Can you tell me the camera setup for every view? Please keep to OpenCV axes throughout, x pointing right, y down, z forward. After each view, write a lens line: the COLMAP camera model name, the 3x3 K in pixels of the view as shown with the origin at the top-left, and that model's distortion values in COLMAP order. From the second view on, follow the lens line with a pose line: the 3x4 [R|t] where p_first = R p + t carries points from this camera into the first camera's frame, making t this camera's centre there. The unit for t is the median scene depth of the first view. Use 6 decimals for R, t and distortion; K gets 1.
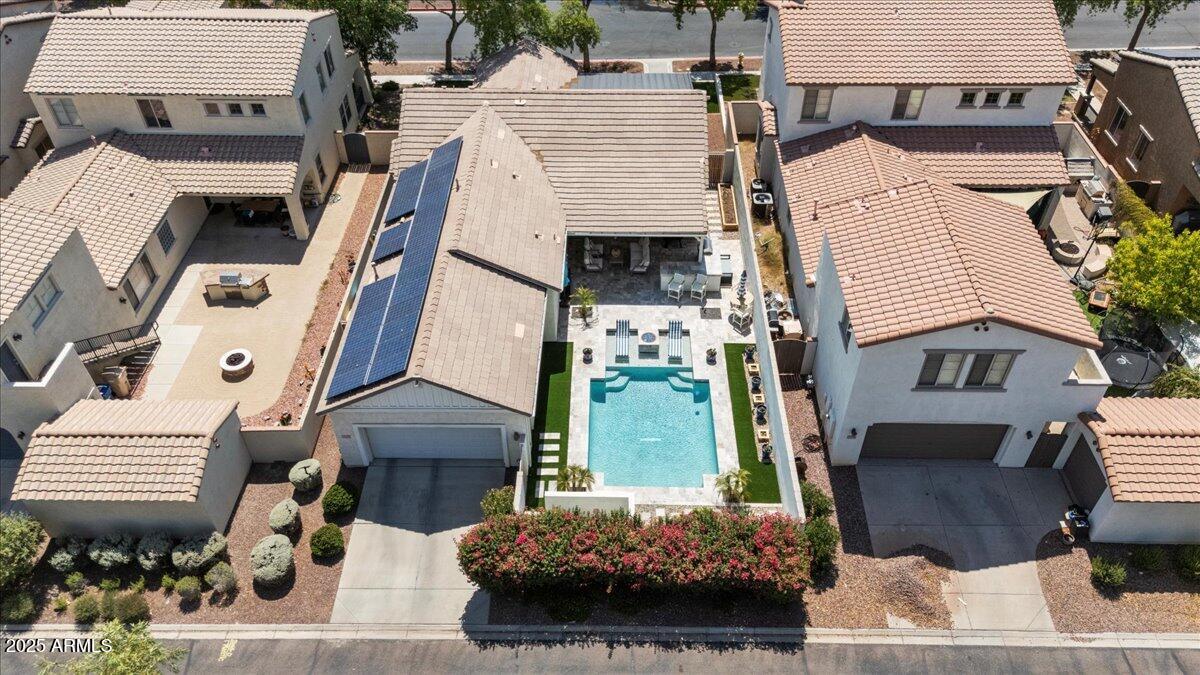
lens RADIAL K [[875.5, 0, 603.8], [0, 875.5, 340.6], [0, 0, 1]] dist [0.035256, -0.014802]
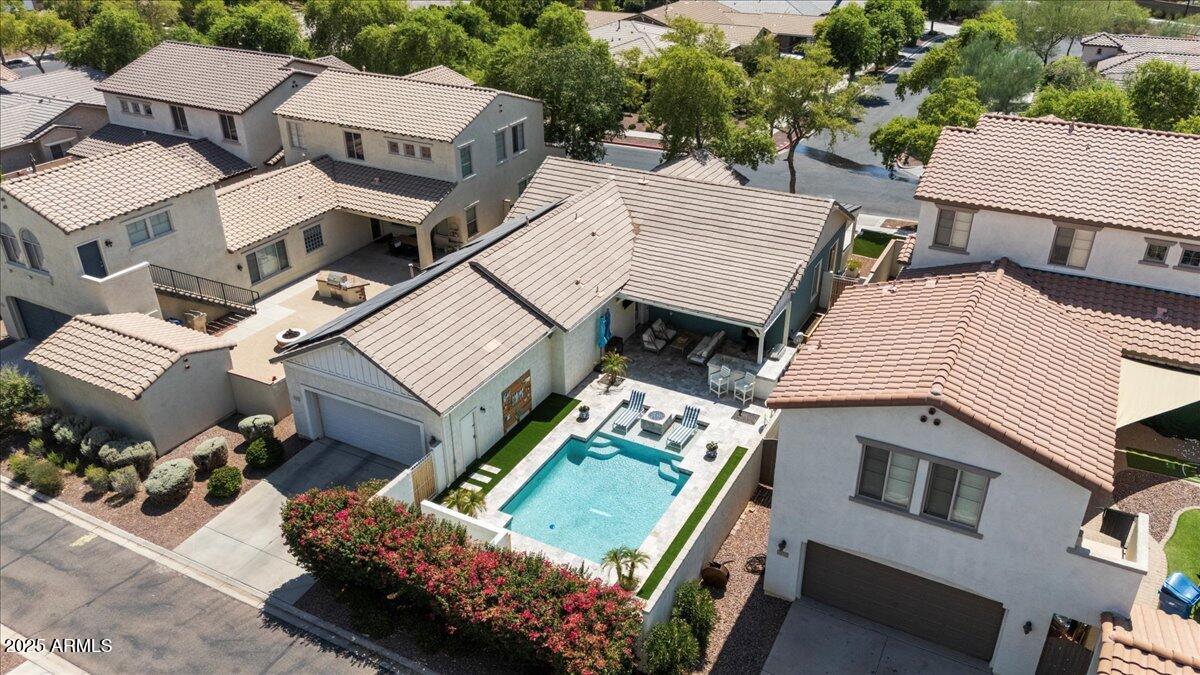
lens RADIAL K [[875.5, 0, 603.0], [0, 875.5, 339.6], [0, 0, 1]] dist [0.035256, -0.014802]
pose [[0.889727, 0.217051, -0.401591, 0.348605], [-0.311521, 0.931739, -0.186592, 0.108599], [0.333678, 0.291120, 0.896609, 0.175348]]
